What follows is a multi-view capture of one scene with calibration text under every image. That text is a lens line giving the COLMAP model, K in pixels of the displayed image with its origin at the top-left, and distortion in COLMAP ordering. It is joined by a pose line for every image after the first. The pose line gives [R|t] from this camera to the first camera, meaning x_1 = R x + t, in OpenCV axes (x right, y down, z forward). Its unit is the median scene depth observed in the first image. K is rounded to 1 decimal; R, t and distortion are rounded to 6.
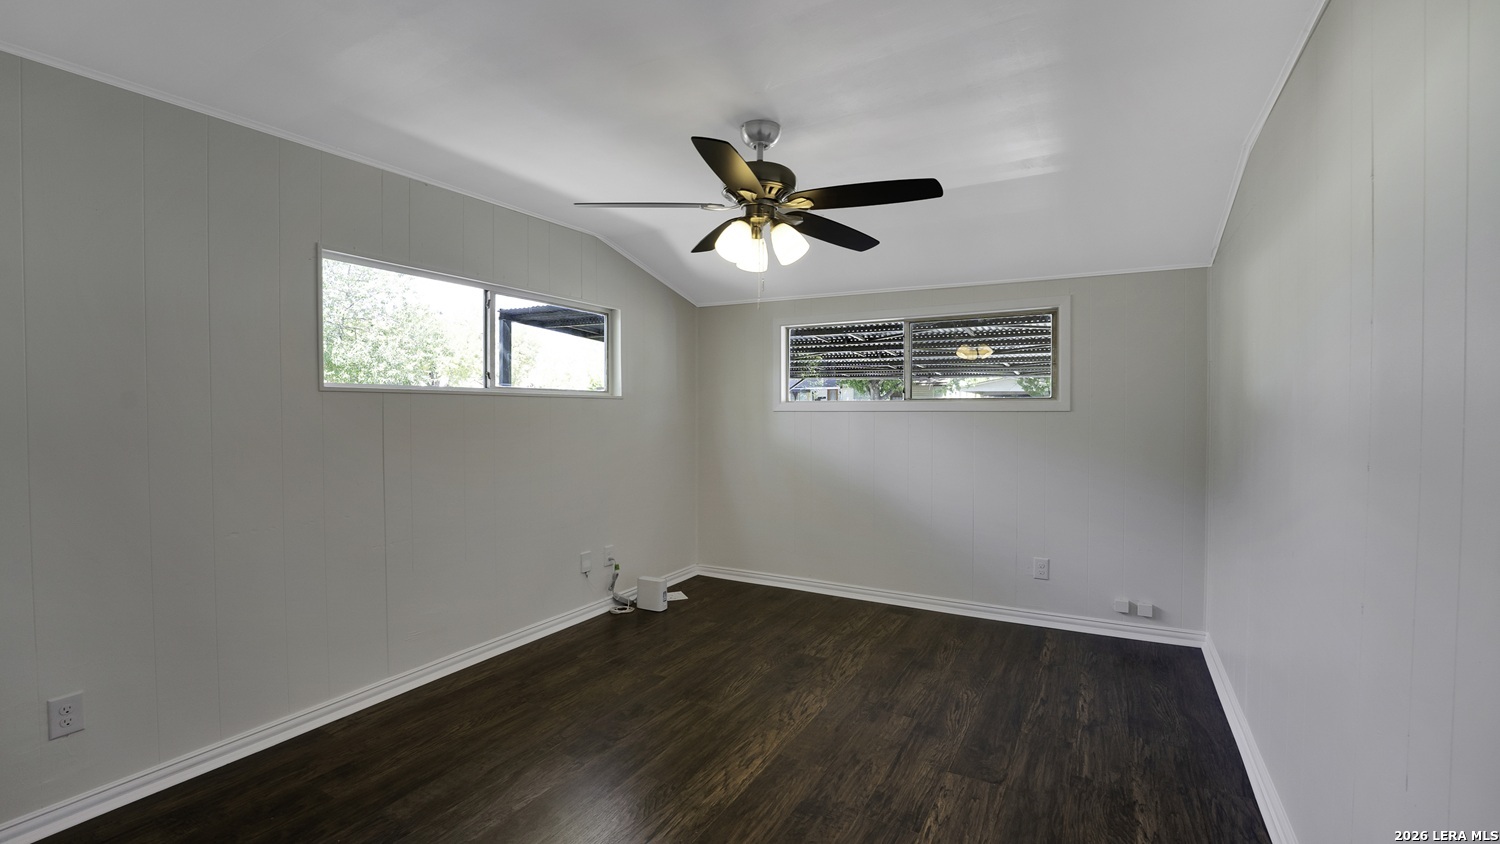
lens RADIAL K [[623.2, 0, 748.5], [0, 623.2, 420.4], [0, 0, 1]] dist [-0.016810, 0.000046]
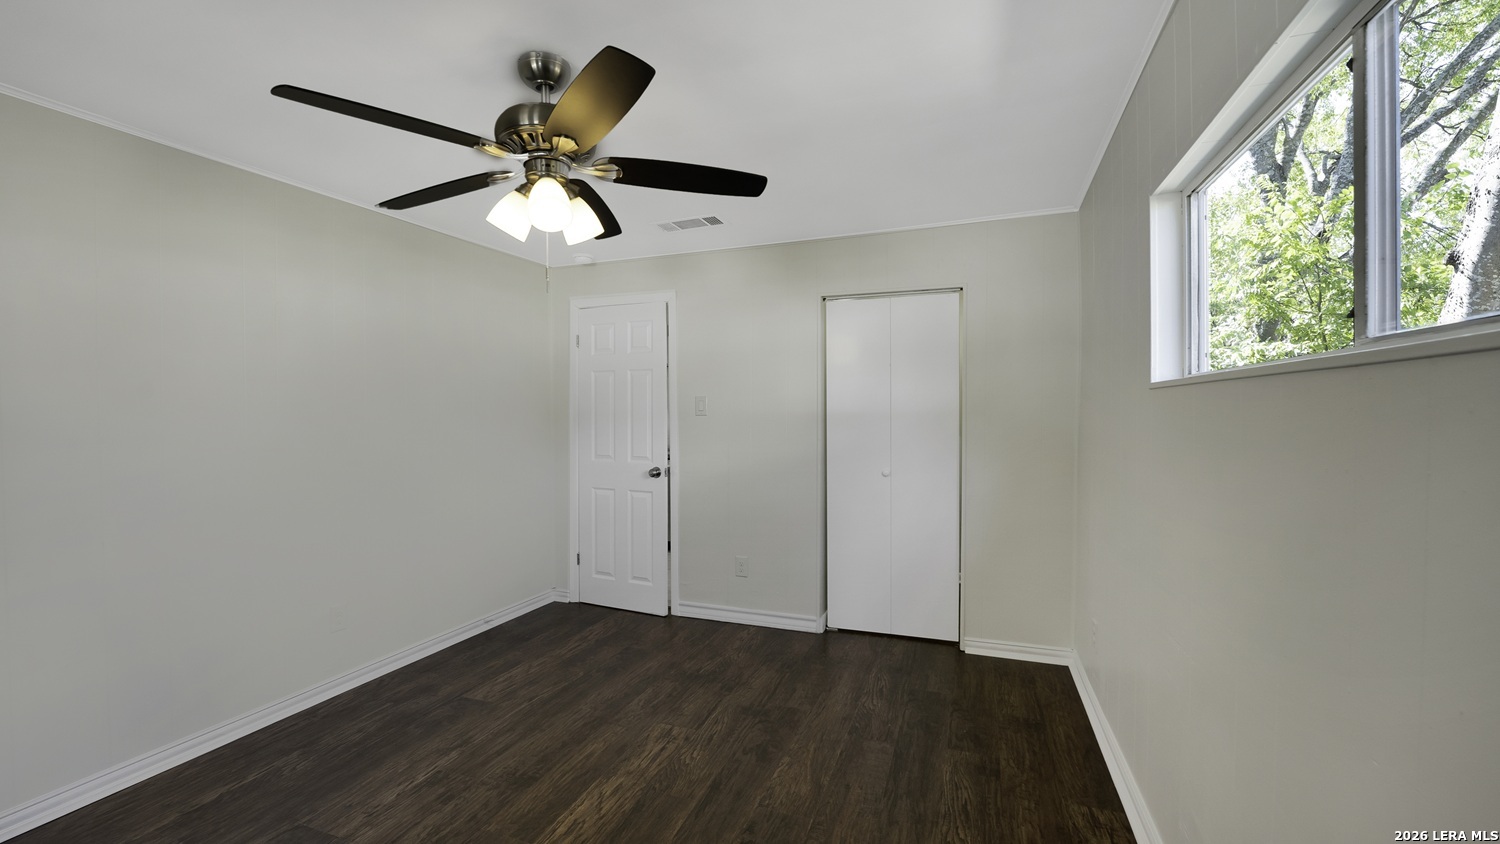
lens RADIAL K [[623.2, 0, 762.6], [0, 623.2, 424.8], [0, 0, 1]] dist [-0.016810, 0.000046]
pose [[-0.982812, 0.011519, -0.184252, -0.110542], [0.003873, 0.999118, 0.041802, -0.045750], [0.184571, 0.040370, -0.981990, 1.908001]]
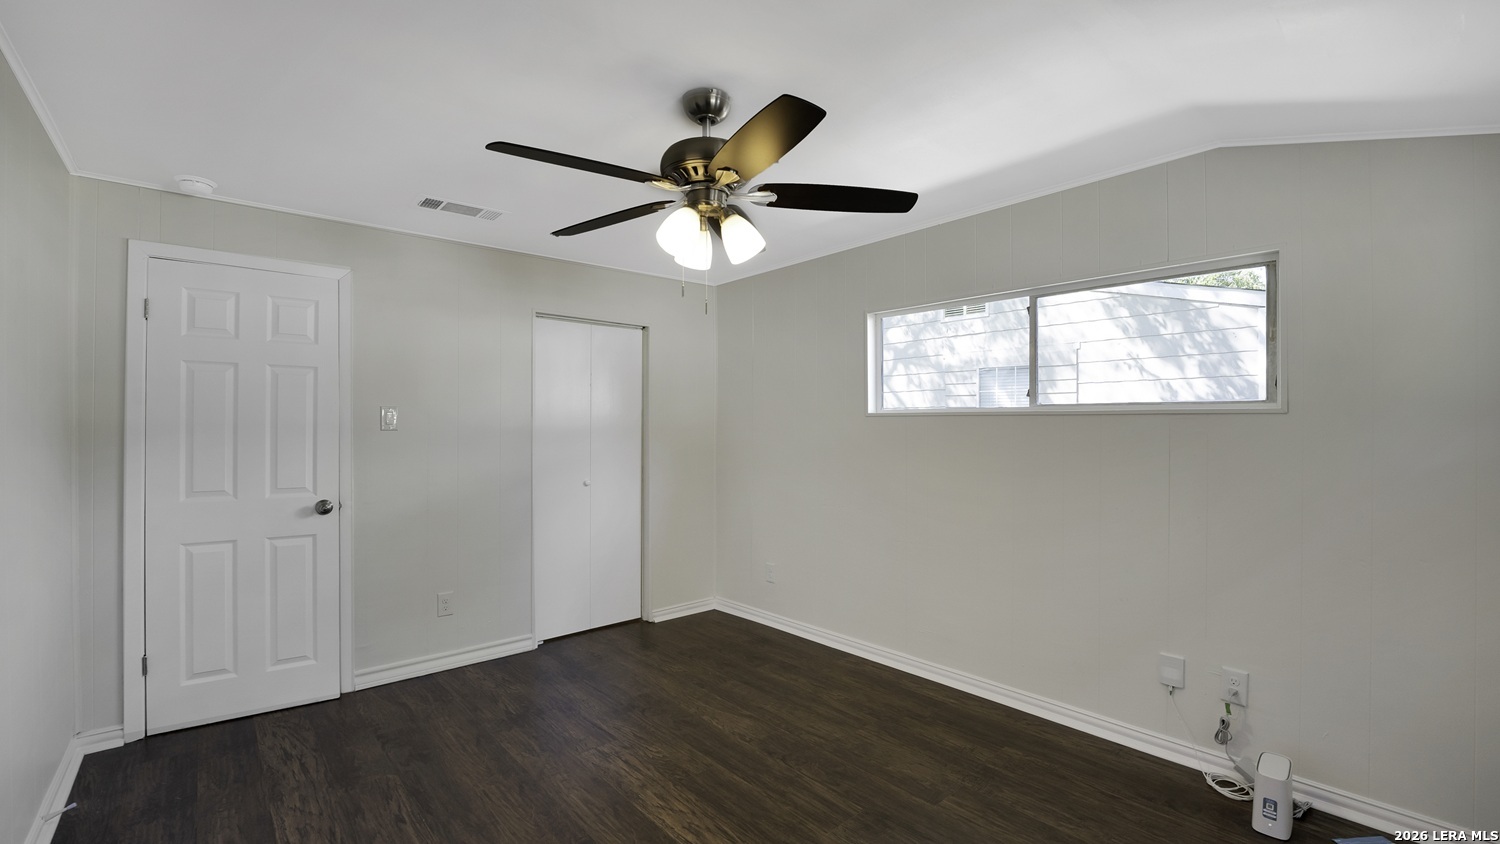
lens RADIAL K [[623.2, 0, 746.7], [0, 623.2, 420.8], [0, 0, 1]] dist [-0.016810, 0.000046]
pose [[-0.308582, -0.006956, -0.951172, 0.835693], [-0.018136, 0.999835, -0.001428, -0.033964], [0.951025, 0.016810, -0.308657, 1.360921]]
